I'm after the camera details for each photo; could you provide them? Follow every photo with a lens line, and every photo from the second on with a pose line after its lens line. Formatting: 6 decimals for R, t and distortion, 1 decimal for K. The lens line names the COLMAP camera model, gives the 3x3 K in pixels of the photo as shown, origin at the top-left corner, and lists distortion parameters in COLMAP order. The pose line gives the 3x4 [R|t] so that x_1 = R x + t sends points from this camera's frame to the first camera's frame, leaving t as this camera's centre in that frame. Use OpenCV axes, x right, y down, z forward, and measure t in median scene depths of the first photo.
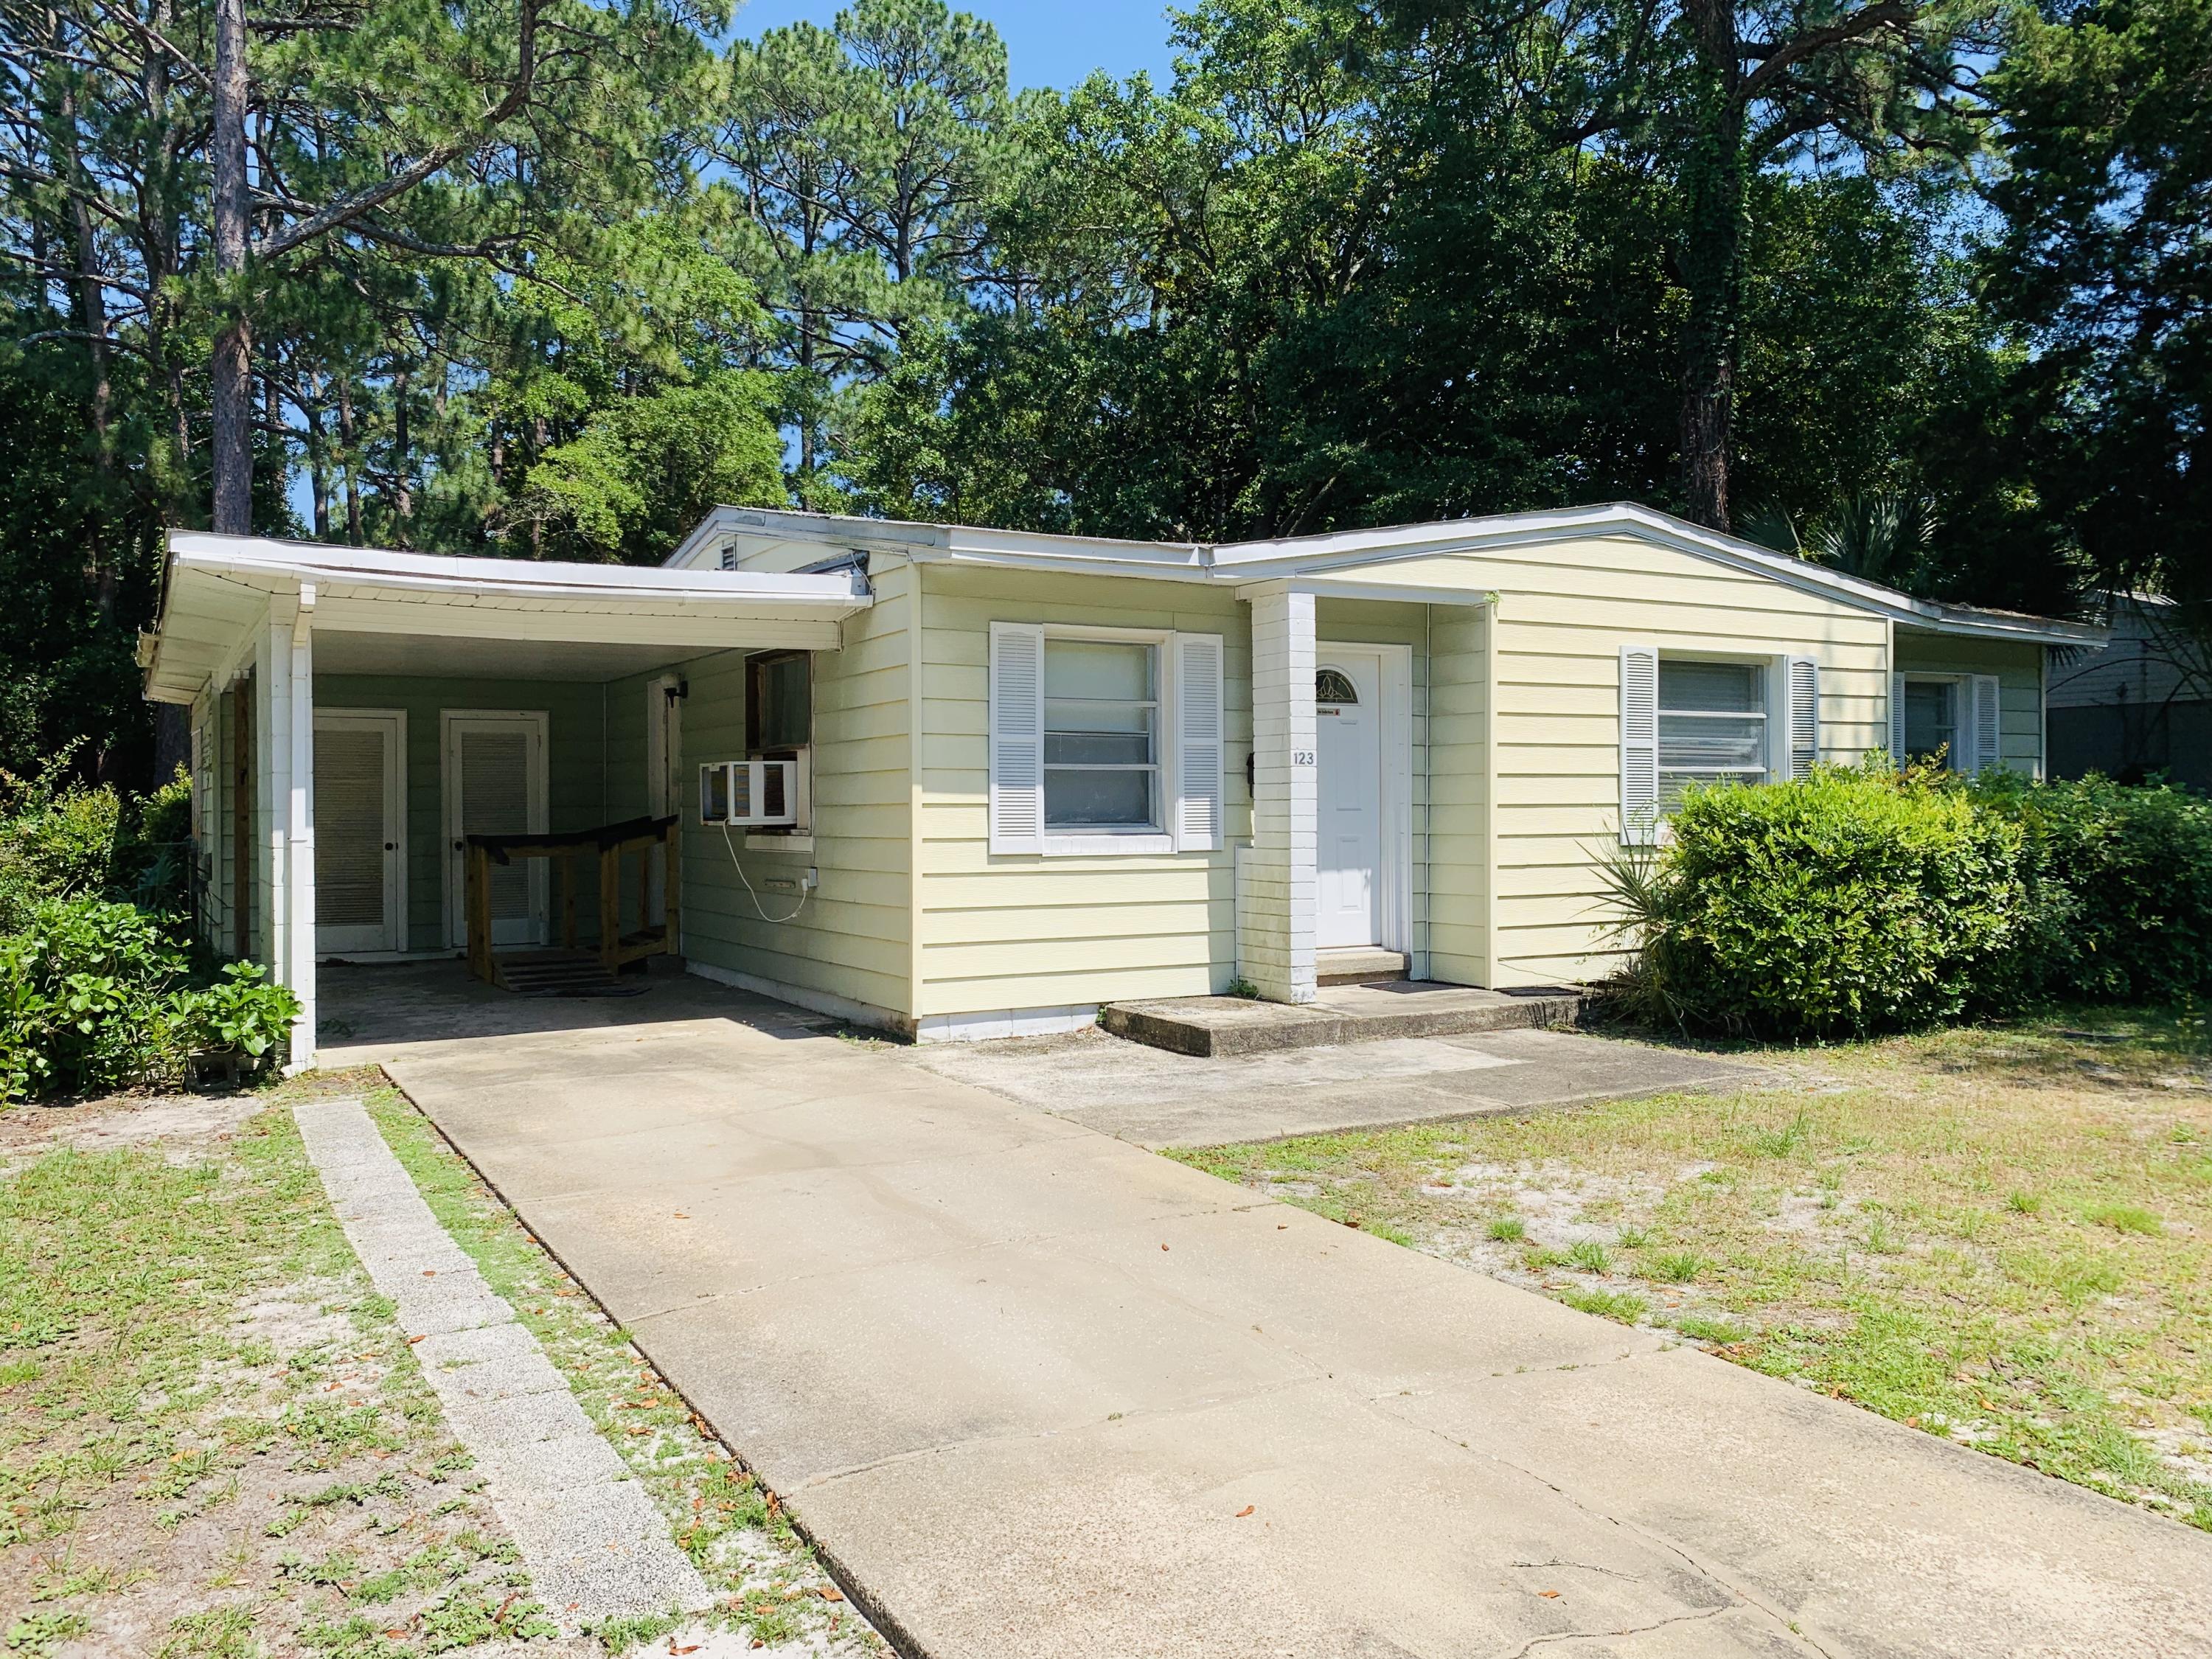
lens RADIAL K [[1694.5, 0, 1105.7], [0, 1694.5, 824.4], [0, 0, 1]] dist [0.048862, -0.044355]
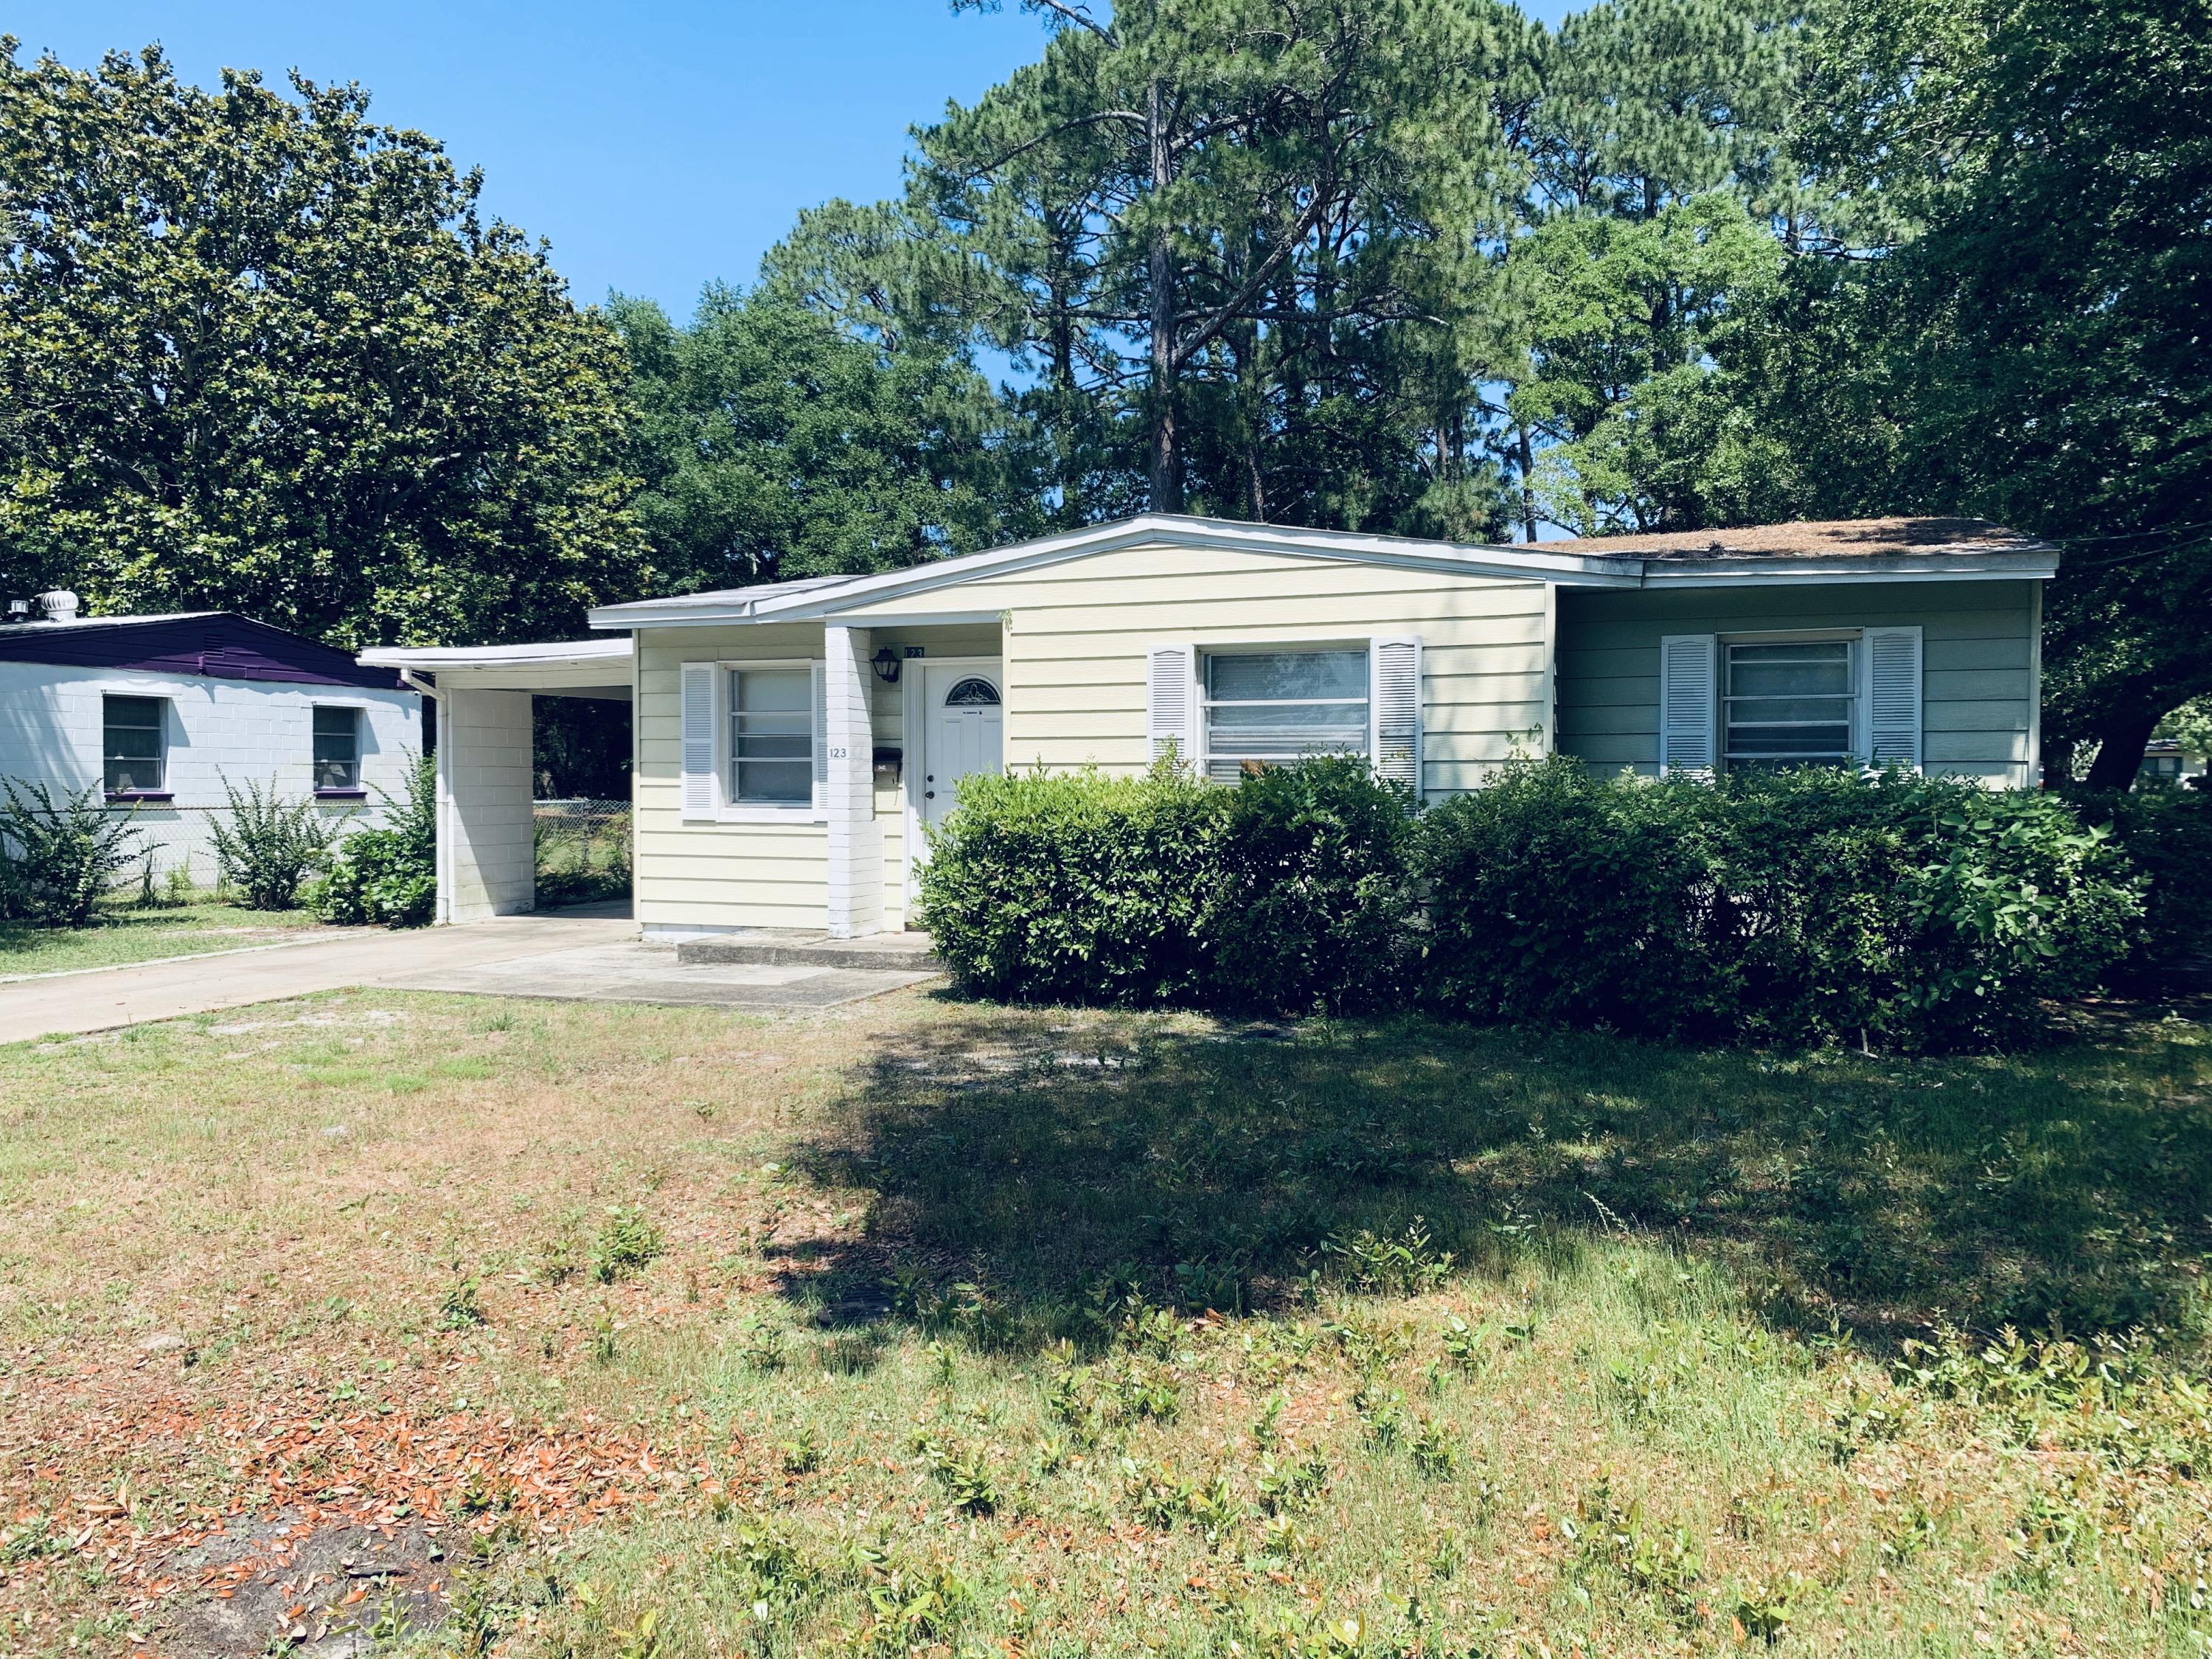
lens RADIAL K [[1694.5, 0, 1108.7], [0, 1694.5, 829.1], [0, 0, 1]] dist [0.048862, -0.044355]
pose [[0.636618, 0.027487, -0.770689, 1.141815], [-0.009502, 0.999568, 0.027801, -0.016731], [0.771120, -0.010375, 0.636605, 0.287999]]
